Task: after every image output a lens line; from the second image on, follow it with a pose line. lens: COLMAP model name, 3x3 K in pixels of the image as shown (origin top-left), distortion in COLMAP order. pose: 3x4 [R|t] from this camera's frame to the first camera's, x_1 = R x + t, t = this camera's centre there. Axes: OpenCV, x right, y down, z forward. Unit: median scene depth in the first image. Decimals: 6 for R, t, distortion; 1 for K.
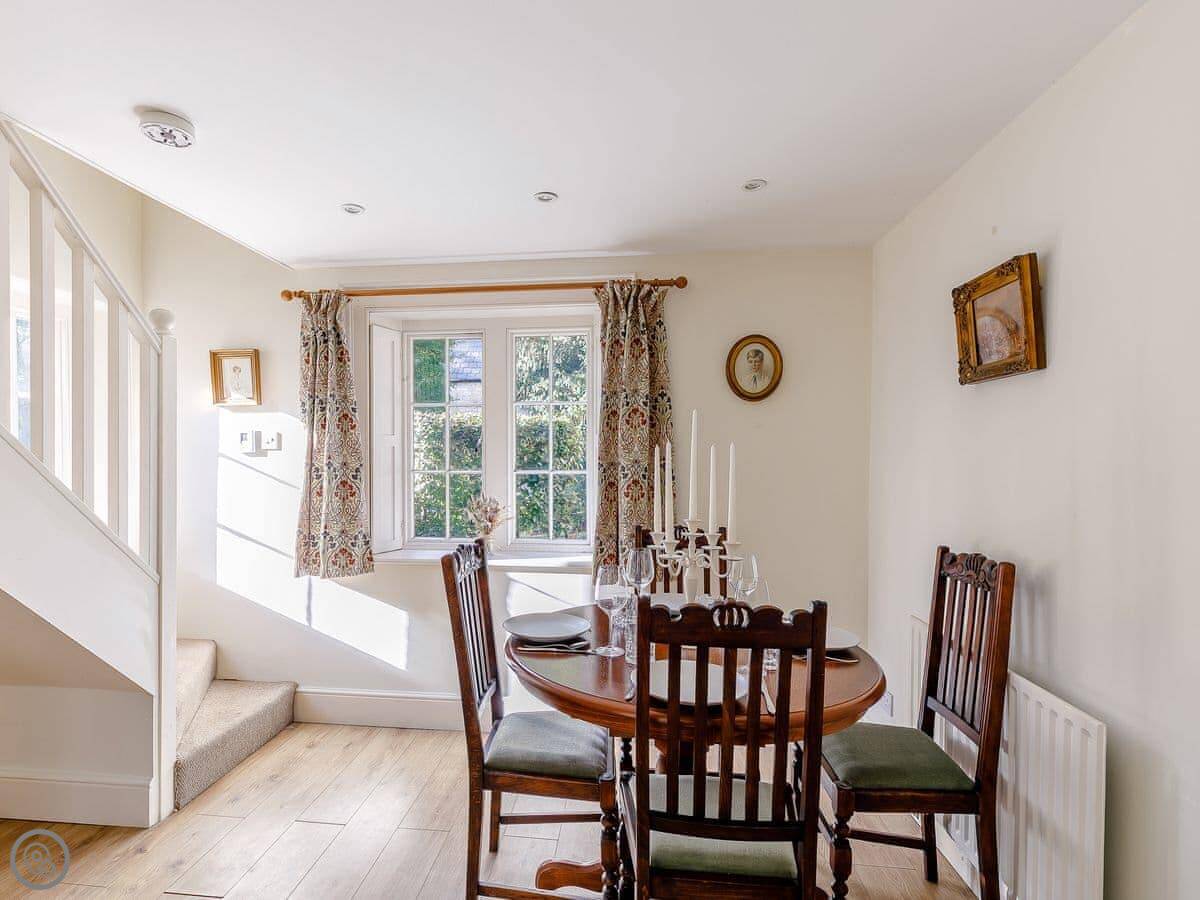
lens RADIAL K [[616.1, 0, 557.7], [0, 616.1, 467.5], [0, 0, 1]] dist [0.004982, -0.001611]
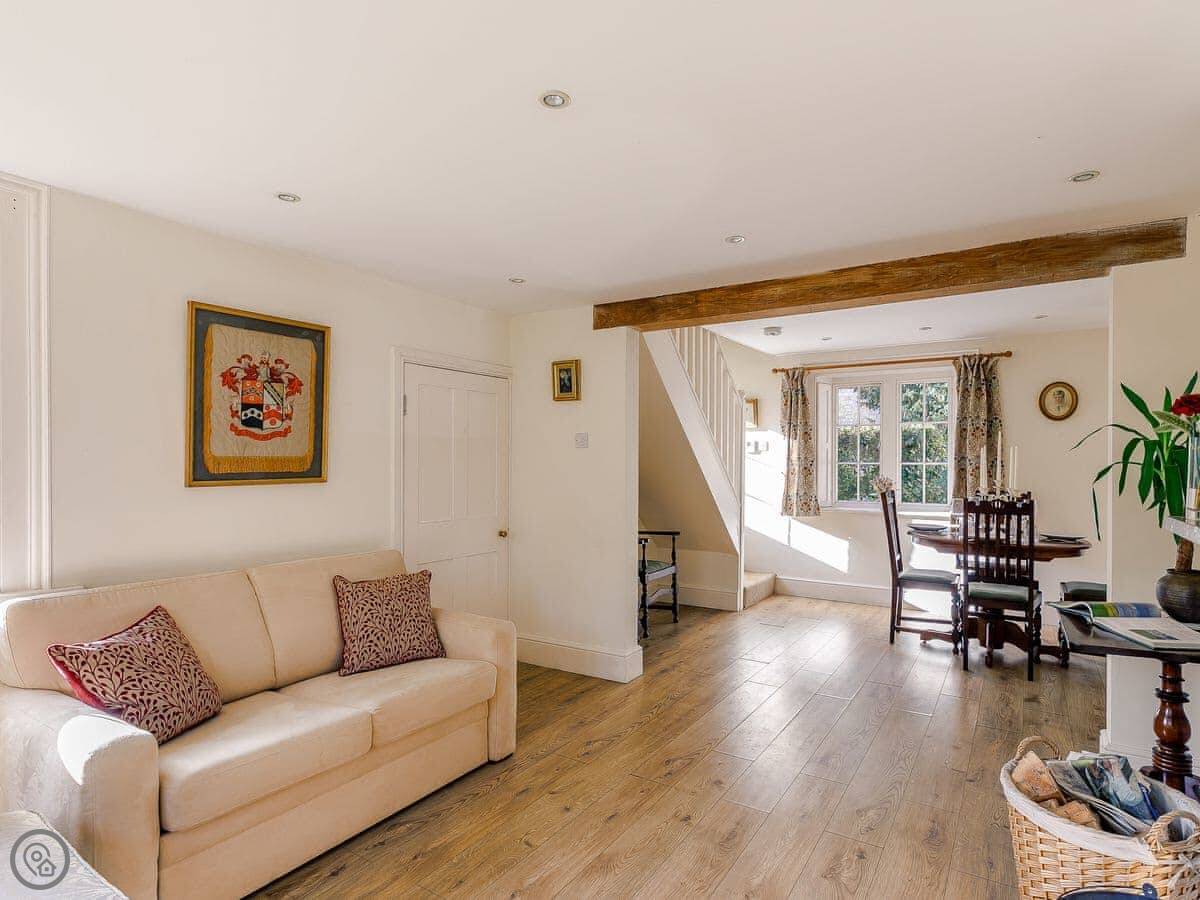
lens RADIAL K [[628.9, 0, 628.4], [0, 628.9, 467.1], [0, 0, 1]] dist [-0.010587, 0.000758]
pose [[0.908266, 0.006356, -0.418346, -0.032185], [-0.008765, 0.999954, -0.003836, 0.036160], [0.418302, 0.007151, 0.908280, -1.050680]]
